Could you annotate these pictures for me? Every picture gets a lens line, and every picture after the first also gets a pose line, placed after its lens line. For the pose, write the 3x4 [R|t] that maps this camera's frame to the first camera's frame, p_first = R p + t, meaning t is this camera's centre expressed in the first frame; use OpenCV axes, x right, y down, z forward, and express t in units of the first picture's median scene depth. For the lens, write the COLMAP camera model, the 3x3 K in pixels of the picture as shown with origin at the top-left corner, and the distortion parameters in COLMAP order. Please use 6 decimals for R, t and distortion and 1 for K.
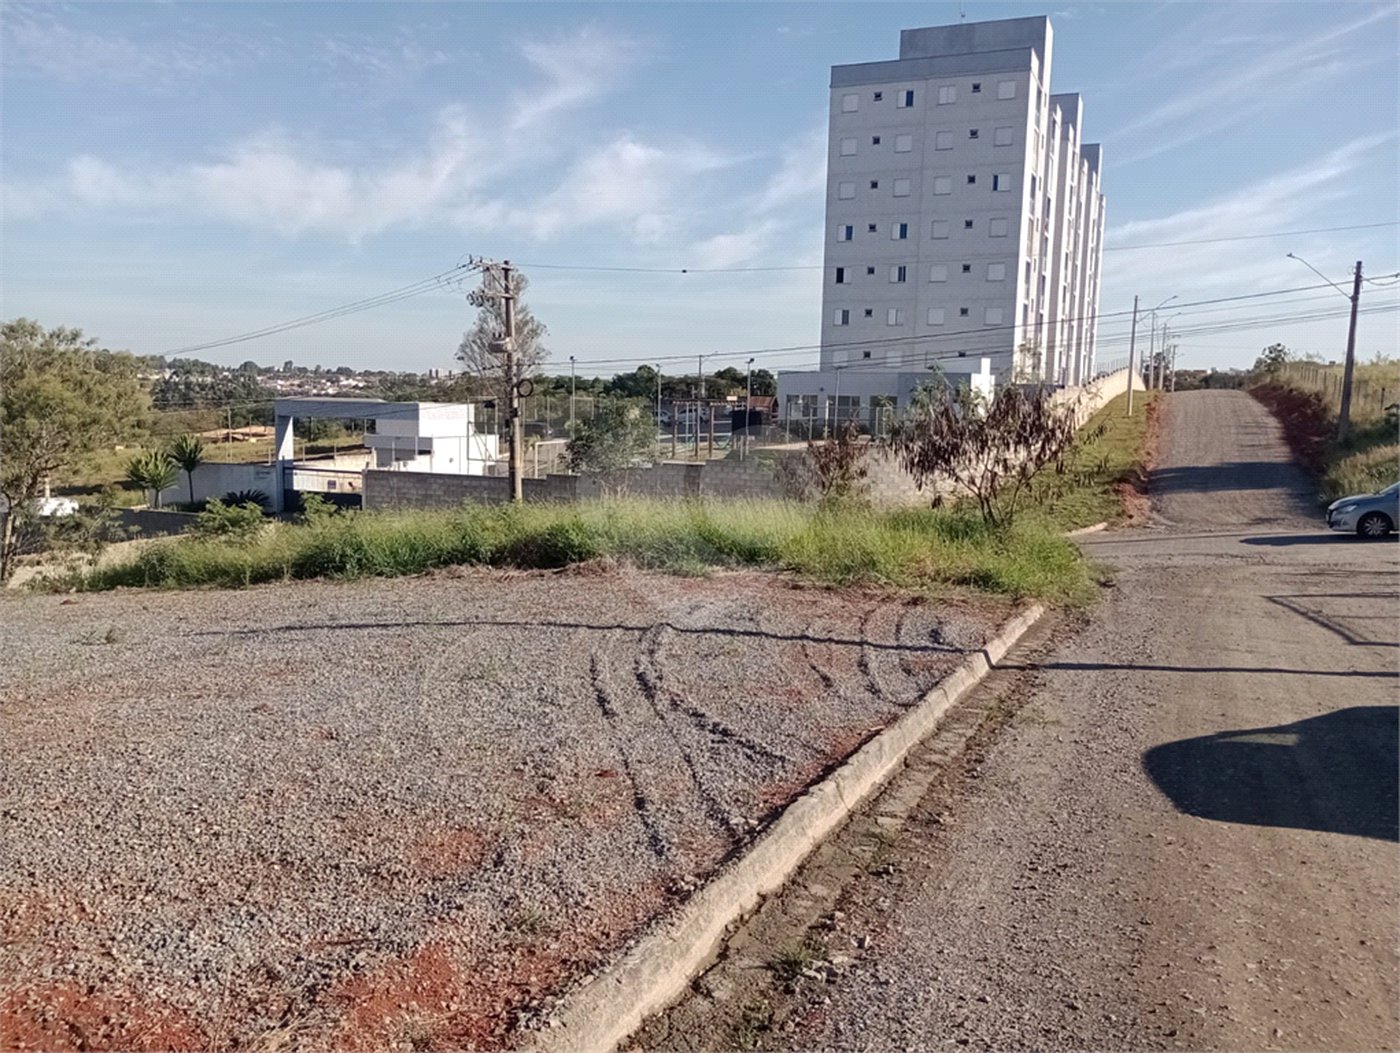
lens RADIAL K [[1158.1, 0, 697.7], [0, 1158.1, 523.5], [0, 0, 1]] dist [0.065834, -0.078885]
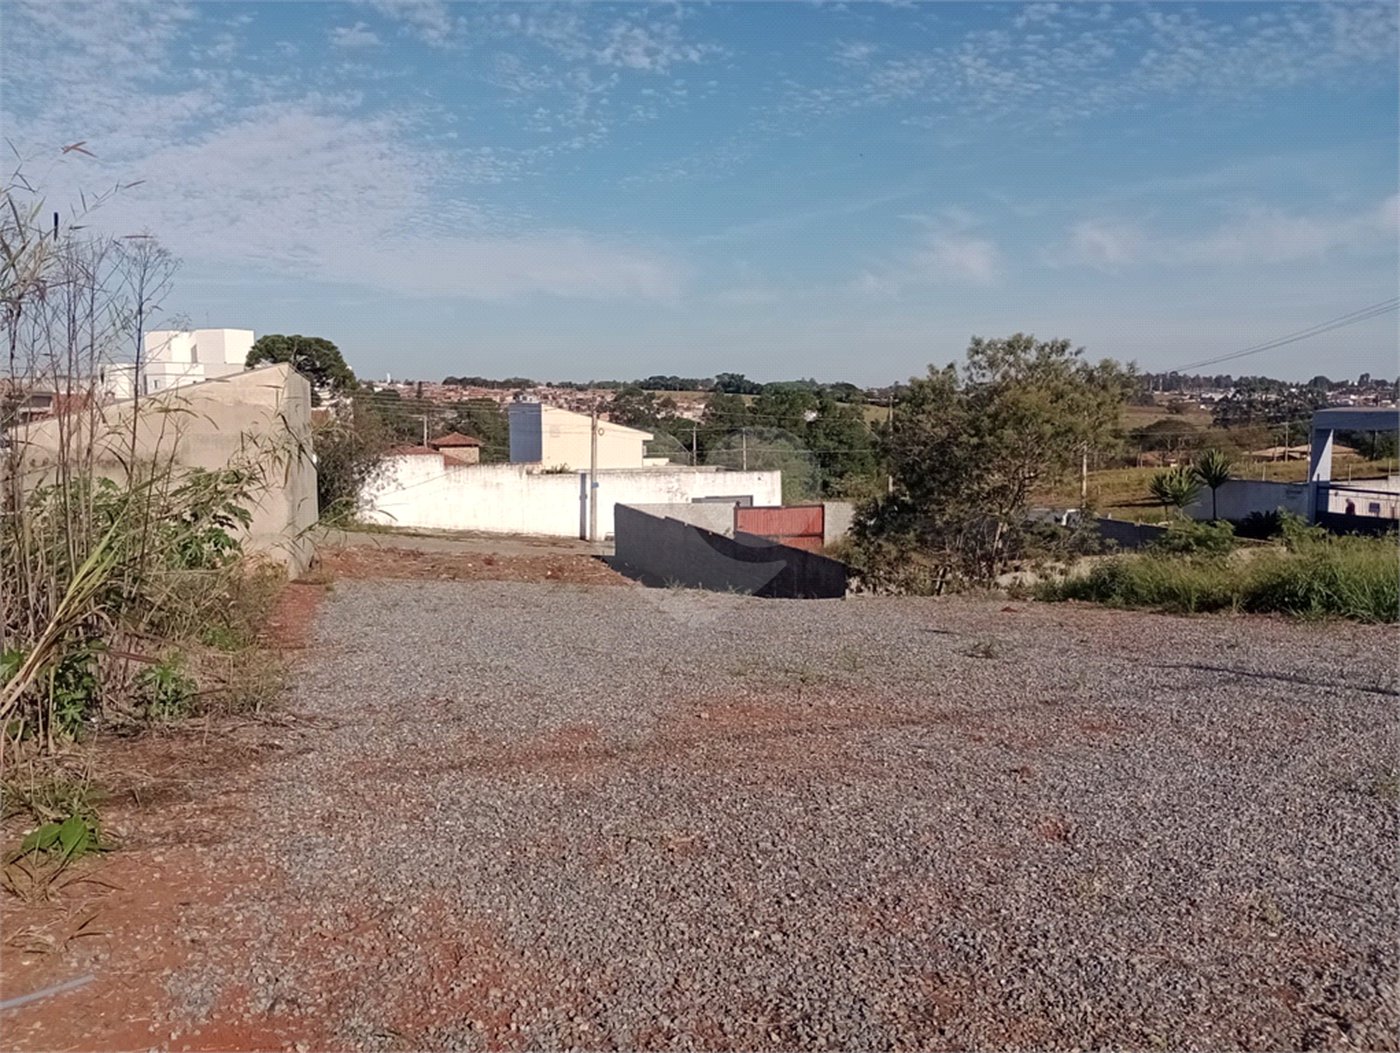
lens RADIAL K [[1158.1, 0, 693.5], [0, 1158.1, 517.2], [0, 0, 1]] dist [0.065834, -0.078885]
pose [[0.657700, 0.048672, -0.751706, 0.008941], [-0.064823, 0.997866, 0.007894, -0.000499], [0.750485, 0.043536, 0.659452, 0.044428]]
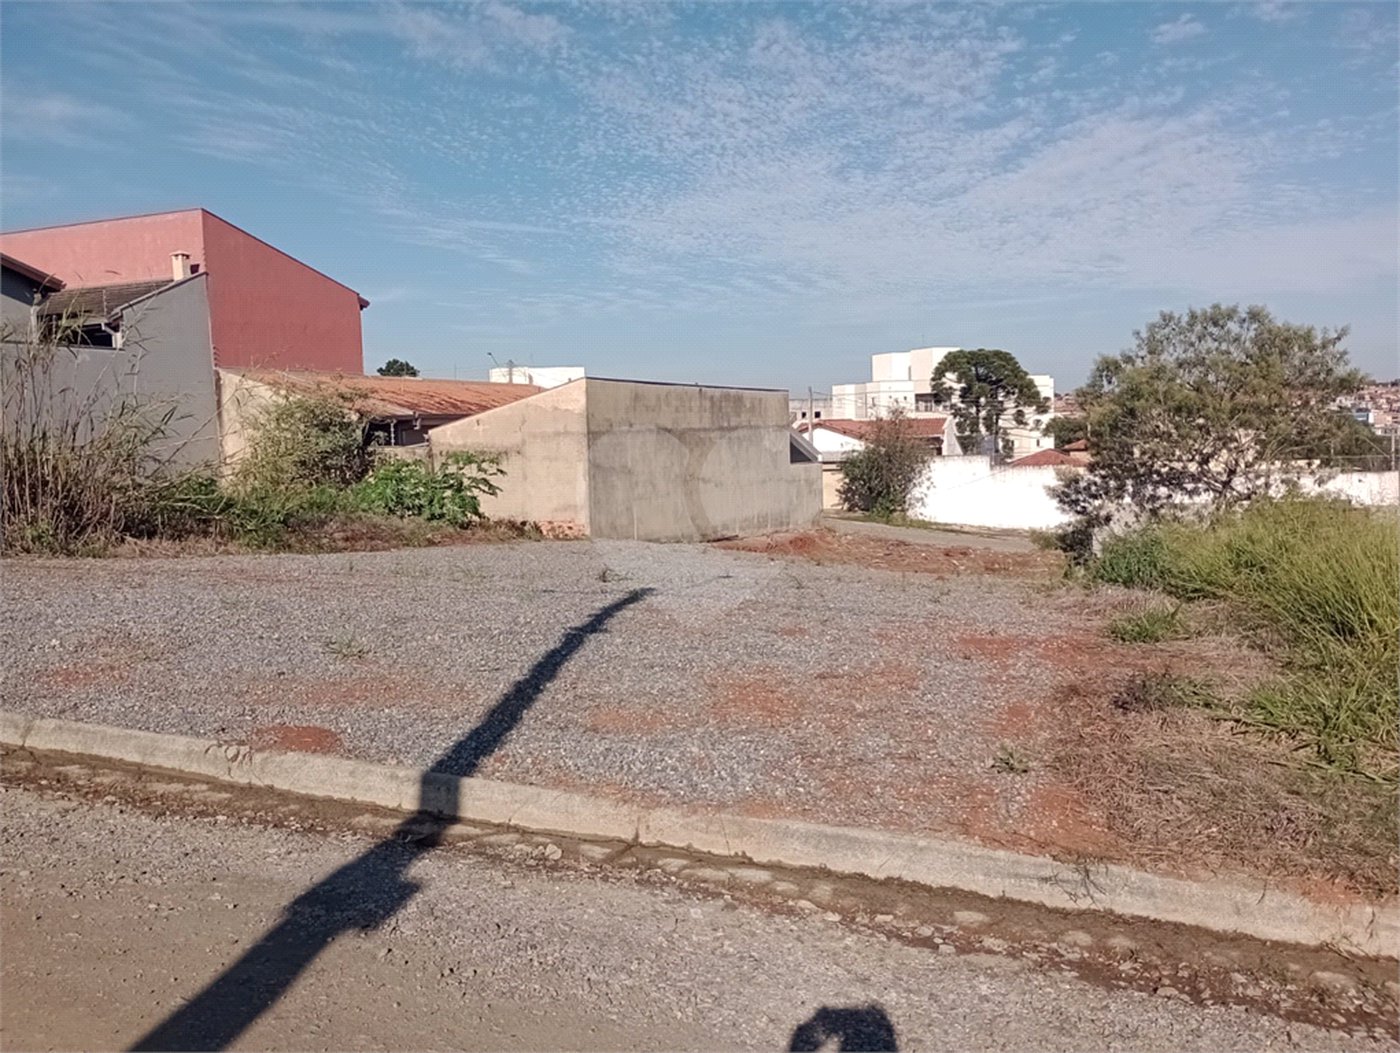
lens RADIAL K [[1158.1, 0, 693.5], [0, 1158.1, 535.0], [0, 0, 1]] dist [0.065834, -0.078885]
pose [[0.057509, 0.065776, -0.996176, 0.157584], [-0.076375, 0.995193, 0.061302, -0.005677], [0.995419, 0.072557, 0.062256, 0.229006]]
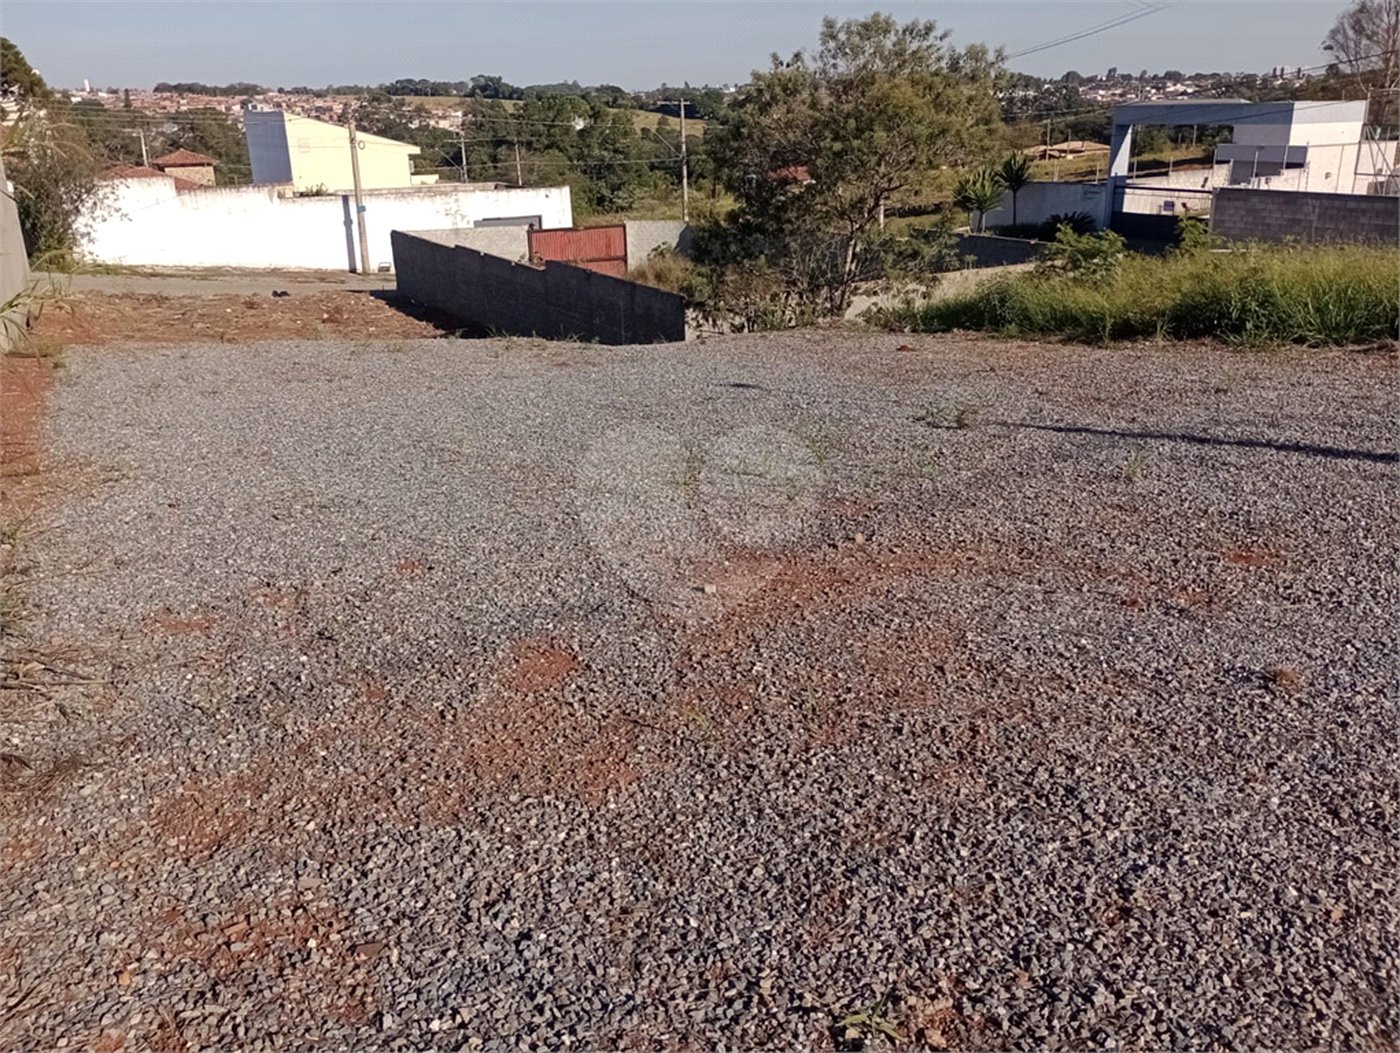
lens RADIAL K [[1158.1, 0, 693.5], [0, 1158.1, 523.6], [0, 0, 1]] dist [0.065834, -0.078885]
pose [[0.791219, 0.168642, -0.587819, -0.041000], [-0.028704, 0.970406, 0.239768, -0.002901], [0.610858, -0.172837, 0.772644, 0.066720]]
